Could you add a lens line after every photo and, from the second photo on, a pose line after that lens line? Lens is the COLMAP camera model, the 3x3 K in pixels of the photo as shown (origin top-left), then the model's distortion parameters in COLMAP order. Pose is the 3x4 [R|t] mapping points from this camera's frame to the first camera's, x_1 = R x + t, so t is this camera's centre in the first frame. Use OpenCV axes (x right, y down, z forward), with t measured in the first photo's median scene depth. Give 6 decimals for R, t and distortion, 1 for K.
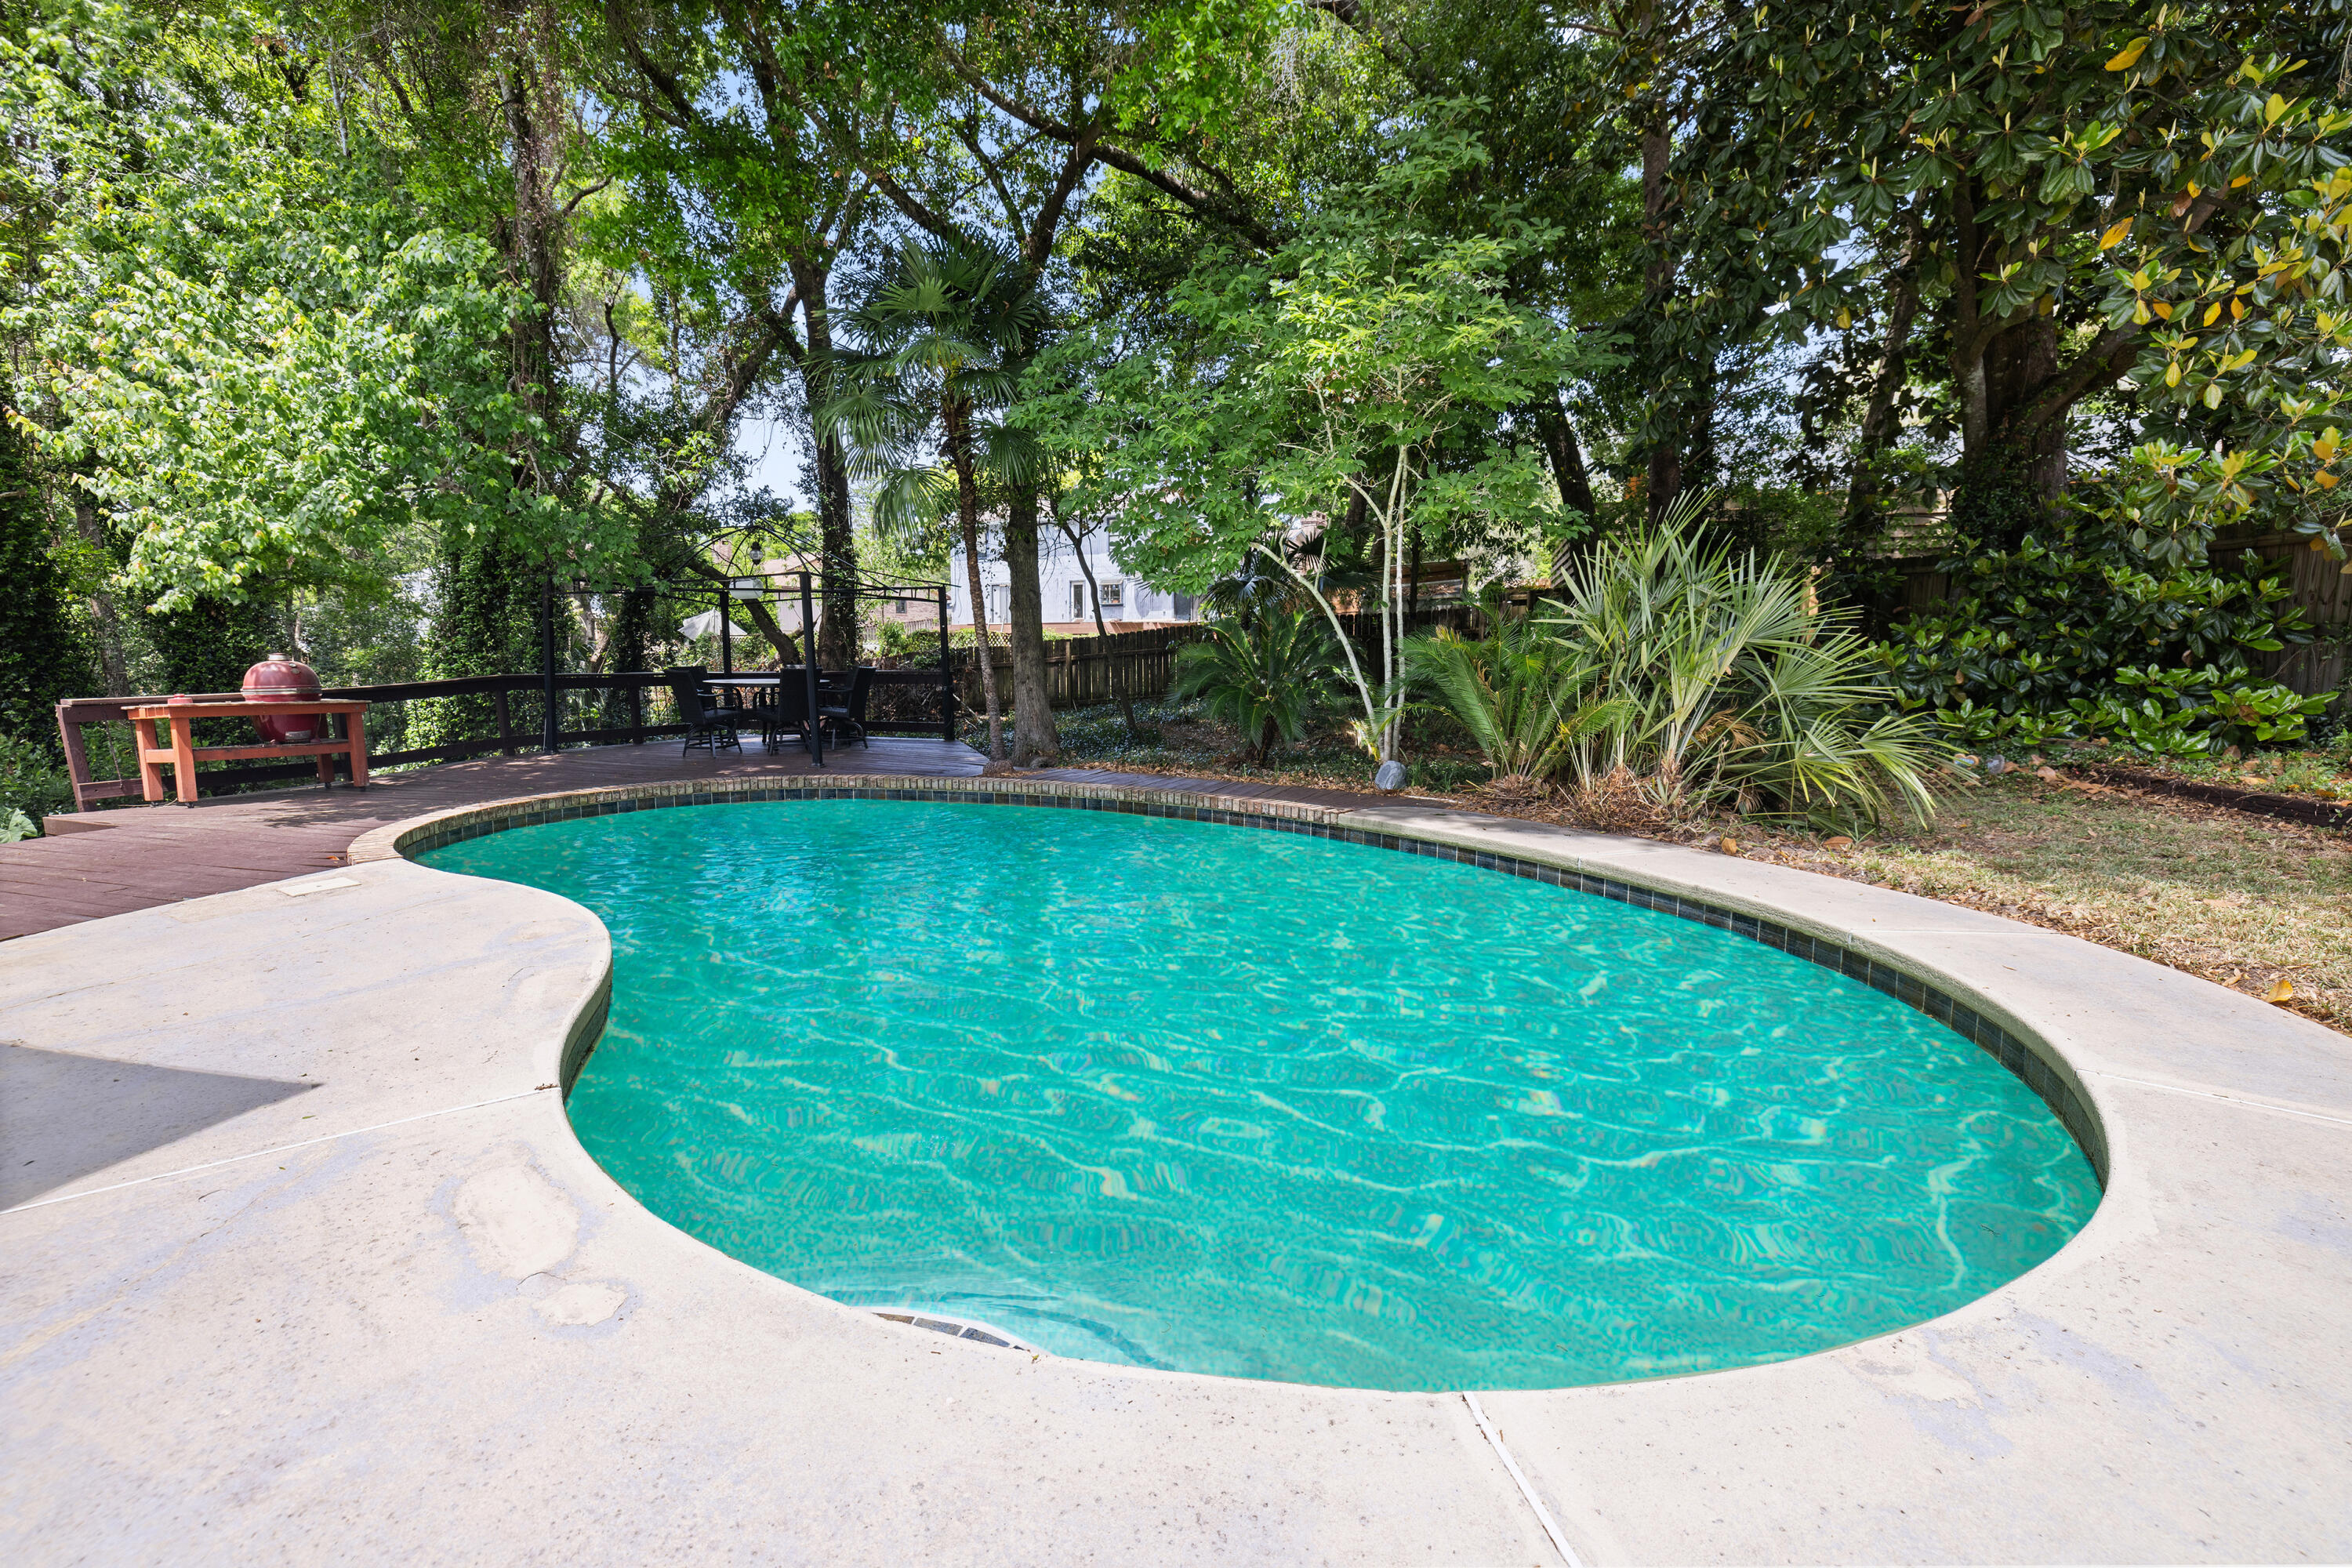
lens RADIAL K [[992.5, 0, 1162.4], [0, 992.5, 763.4], [0, 0, 1]] dist [-0.001895, -0.000243]
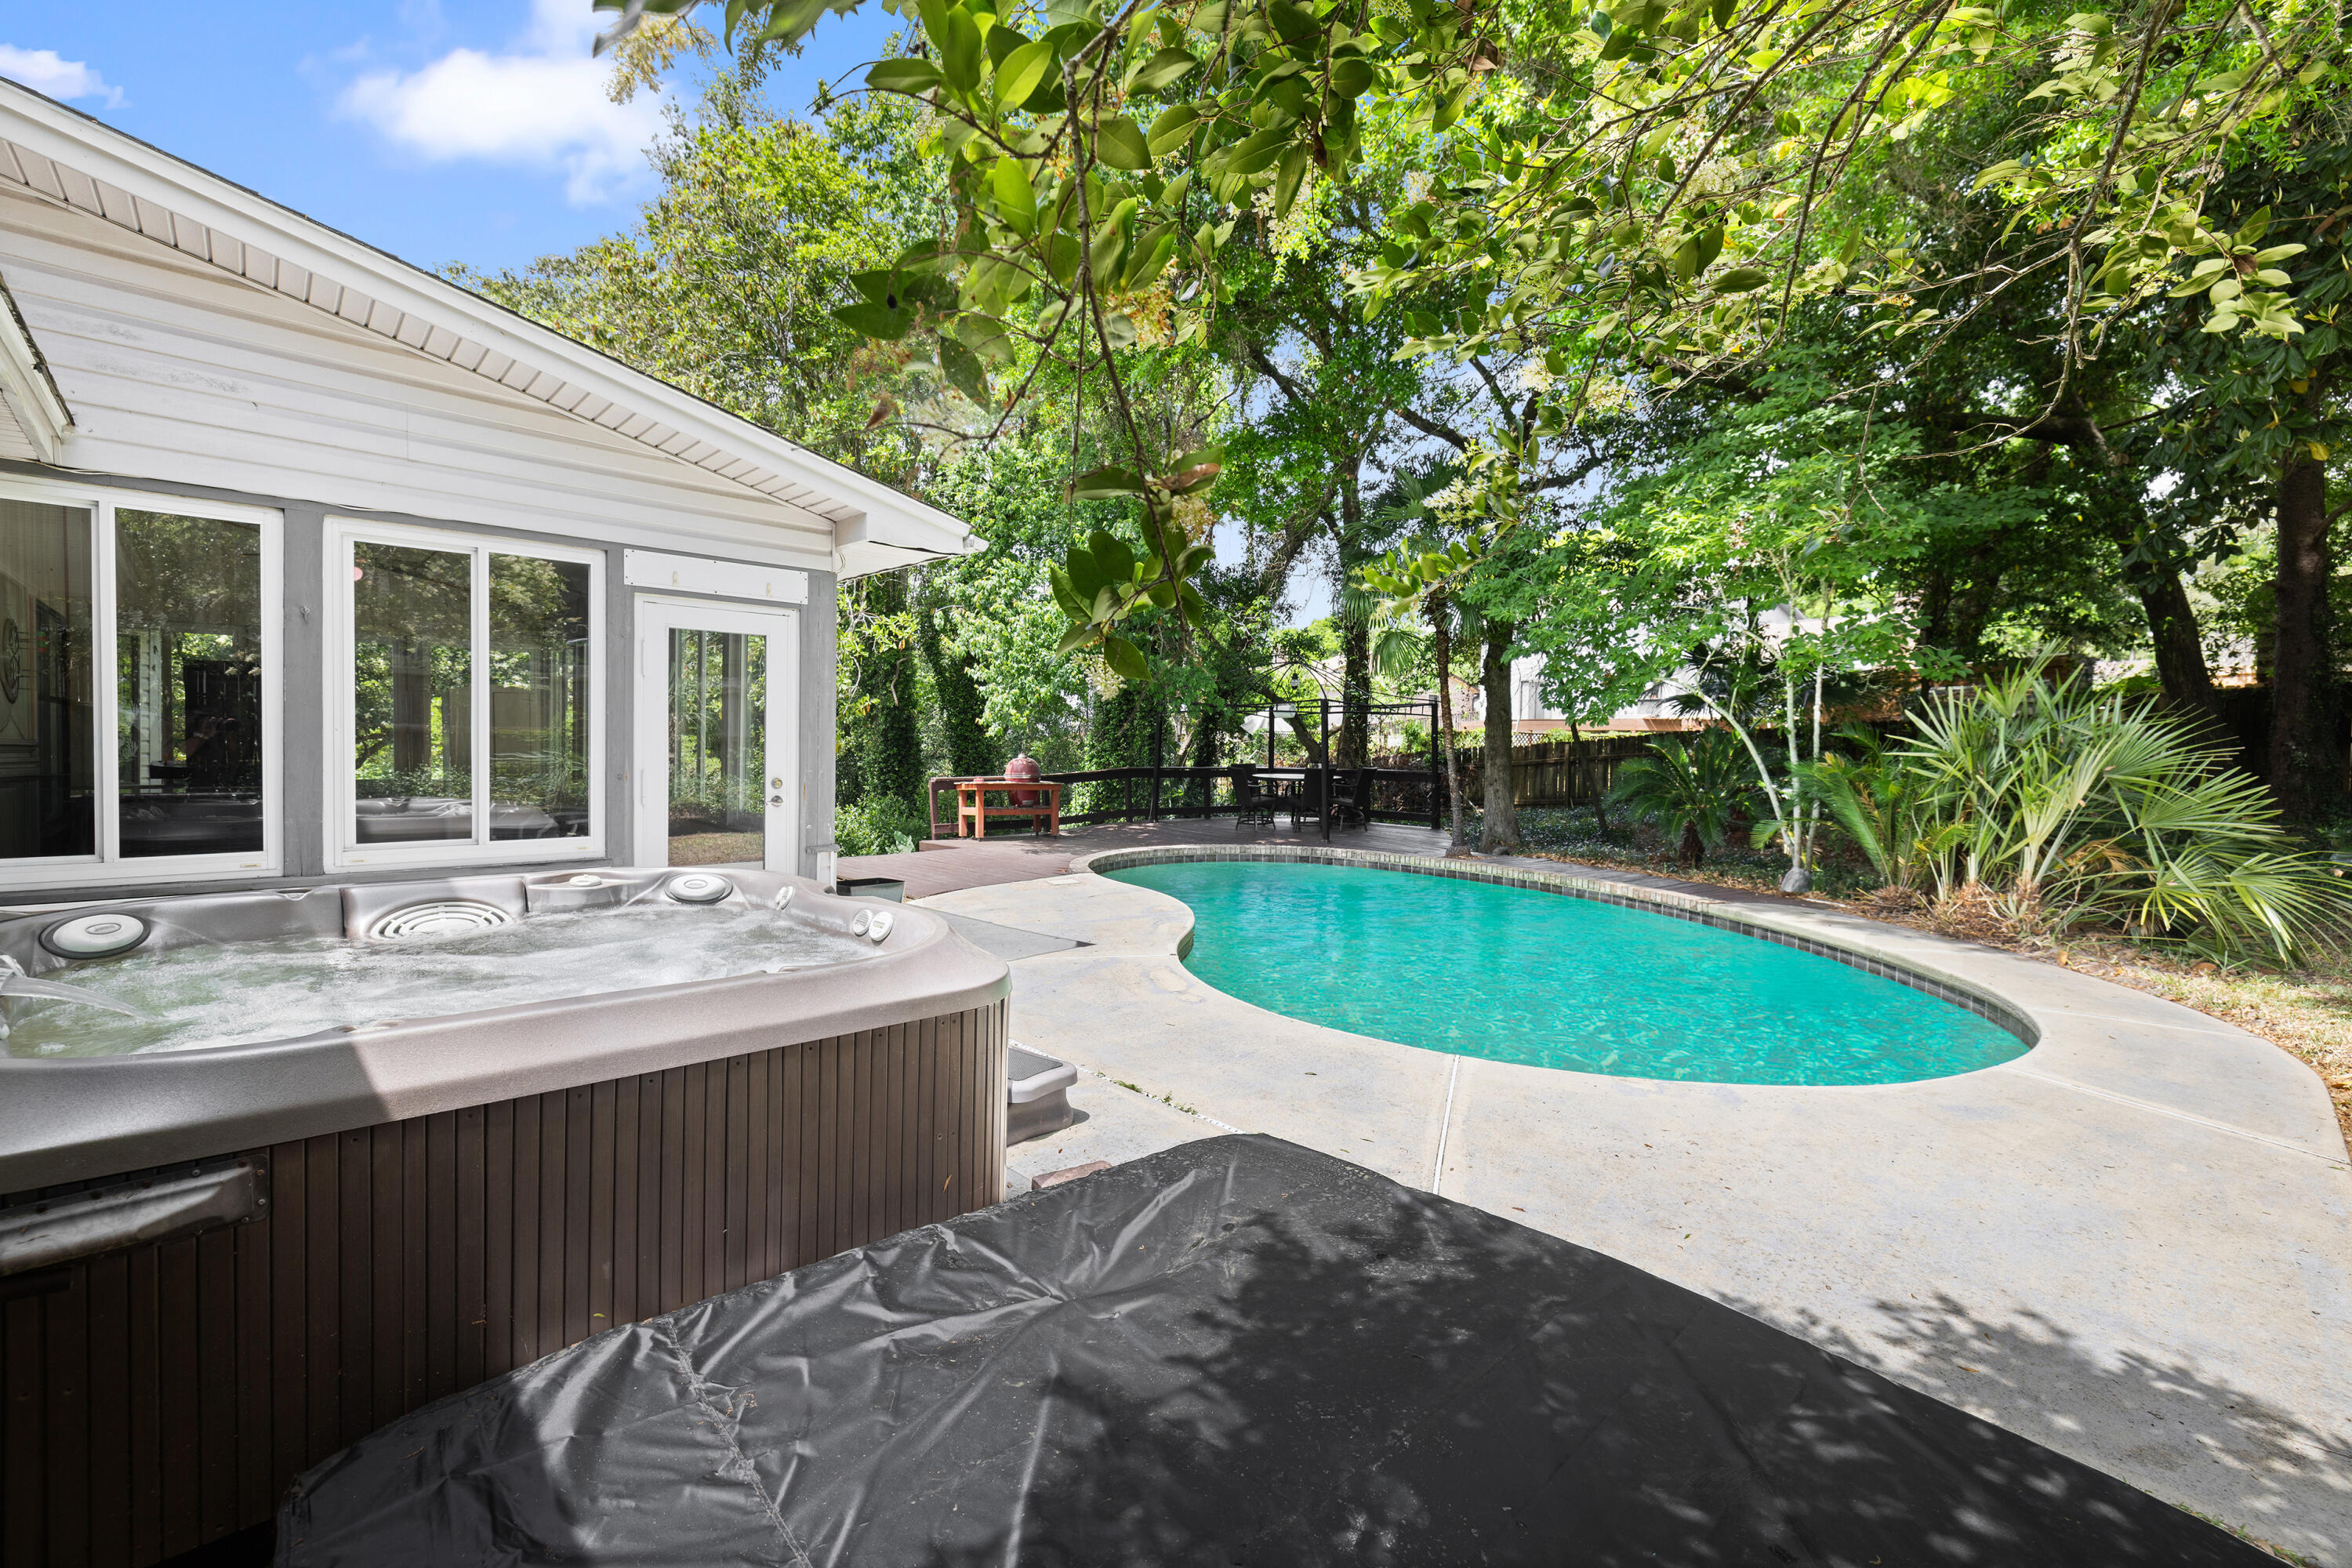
lens RADIAL K [[992.5, 0, 1162.4], [0, 992.5, 763.4], [0, 0, 1]] dist [-0.001895, -0.000243]
pose [[0.862738, 0.023373, -0.505110, 0.163779], [-0.068116, 0.995198, -0.070293, 0.007558], [0.501042, 0.095050, 0.860188, -0.326920]]
